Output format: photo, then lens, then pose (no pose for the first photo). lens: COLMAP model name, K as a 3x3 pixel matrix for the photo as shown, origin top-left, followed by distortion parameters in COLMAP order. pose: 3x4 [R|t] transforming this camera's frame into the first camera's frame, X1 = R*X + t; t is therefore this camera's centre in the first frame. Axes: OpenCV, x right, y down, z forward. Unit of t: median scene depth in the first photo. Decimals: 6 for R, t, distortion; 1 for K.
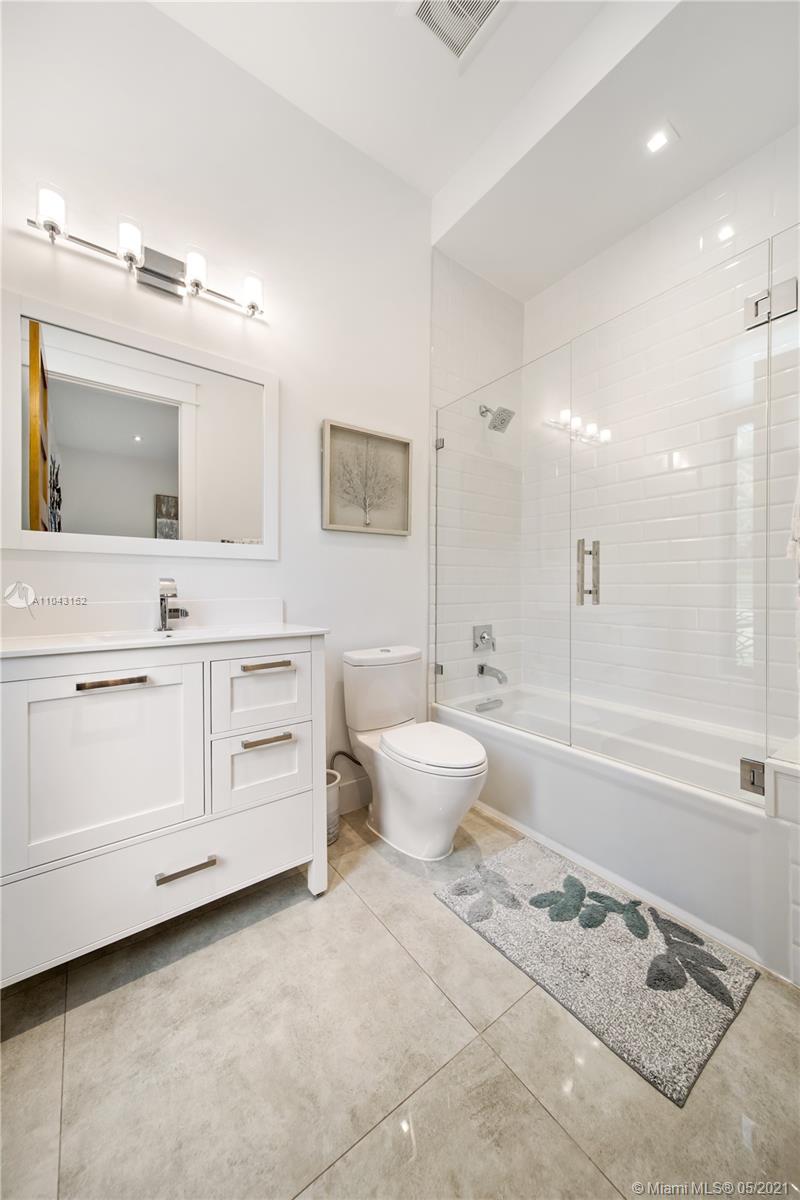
lens RADIAL K [[433.1, 0, 397.5], [0, 433.1, 589.0], [0, 0, 1]] dist [0.006646, -0.000293]
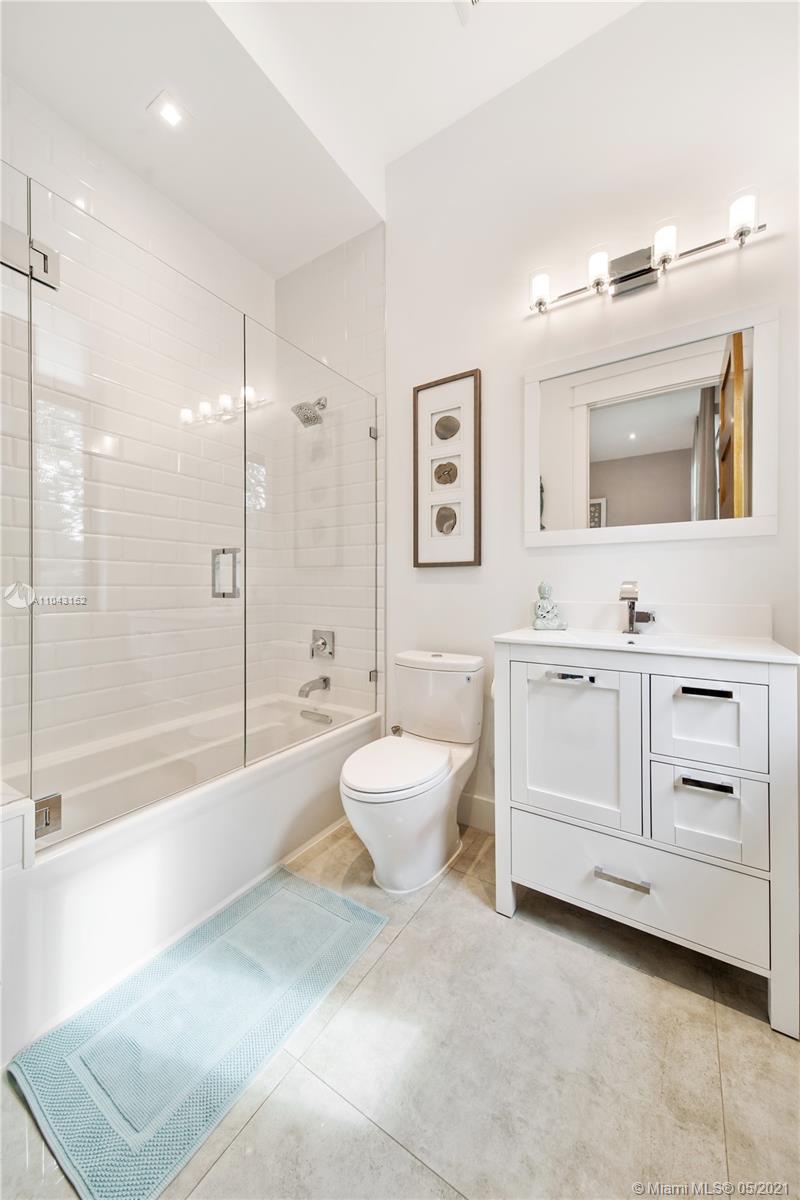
lens RADIAL K [[433.1, 0, 396.0], [0, 433.1, 595.0], [0, 0, 1]] dist [0.006646, -0.000293]
pose [[0.342631, 0.011793, -0.939396, 0.220351], [-0.007778, 0.999923, 0.009716, 0.000905], [0.939438, 0.003978, 0.342696, 0.164408]]
